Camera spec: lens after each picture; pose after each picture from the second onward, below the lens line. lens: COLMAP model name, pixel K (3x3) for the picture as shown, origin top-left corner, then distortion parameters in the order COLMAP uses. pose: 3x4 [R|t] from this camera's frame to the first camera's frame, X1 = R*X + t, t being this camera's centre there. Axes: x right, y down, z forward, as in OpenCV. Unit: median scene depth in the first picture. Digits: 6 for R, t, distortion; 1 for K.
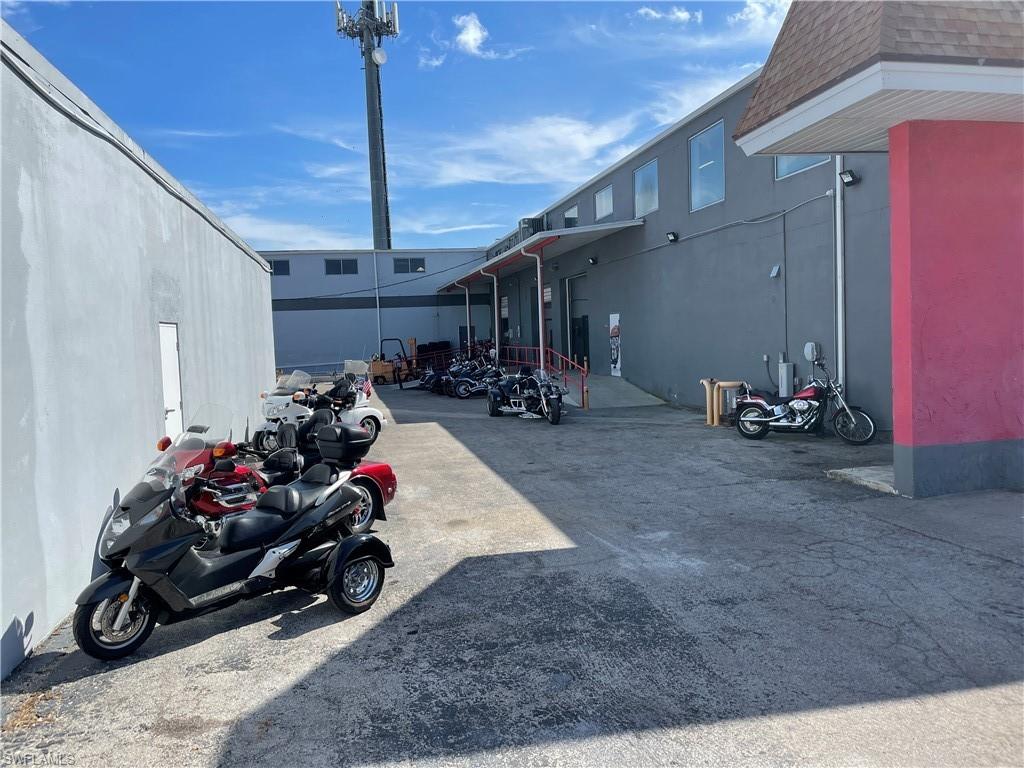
lens RADIAL K [[789.1, 0, 508.5], [0, 789.1, 380.4], [0, 0, 1]] dist [0.054483, -0.052998]
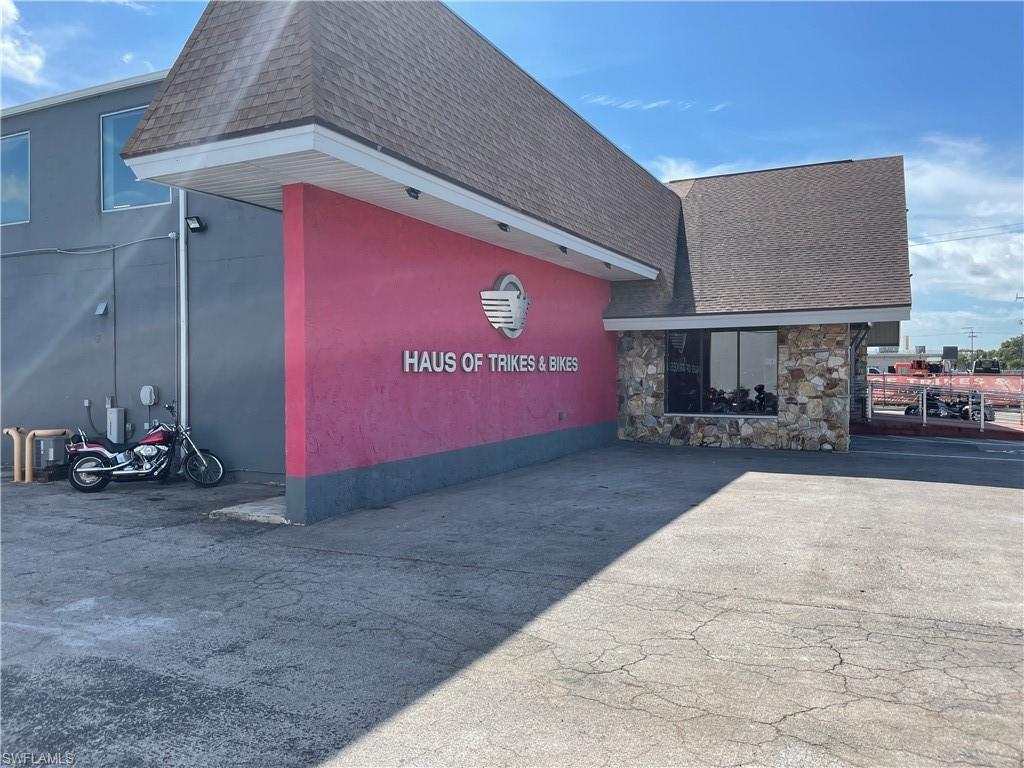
lens RADIAL K [[789.1, 0, 510.7], [0, 789.1, 385.7], [0, 0, 1]] dist [0.054483, -0.052998]
pose [[0.606427, 0.021615, 0.794845, -0.182383], [0.029122, 0.998356, -0.049368, 0.018764], [-0.794606, 0.053085, 0.604800, 0.108815]]
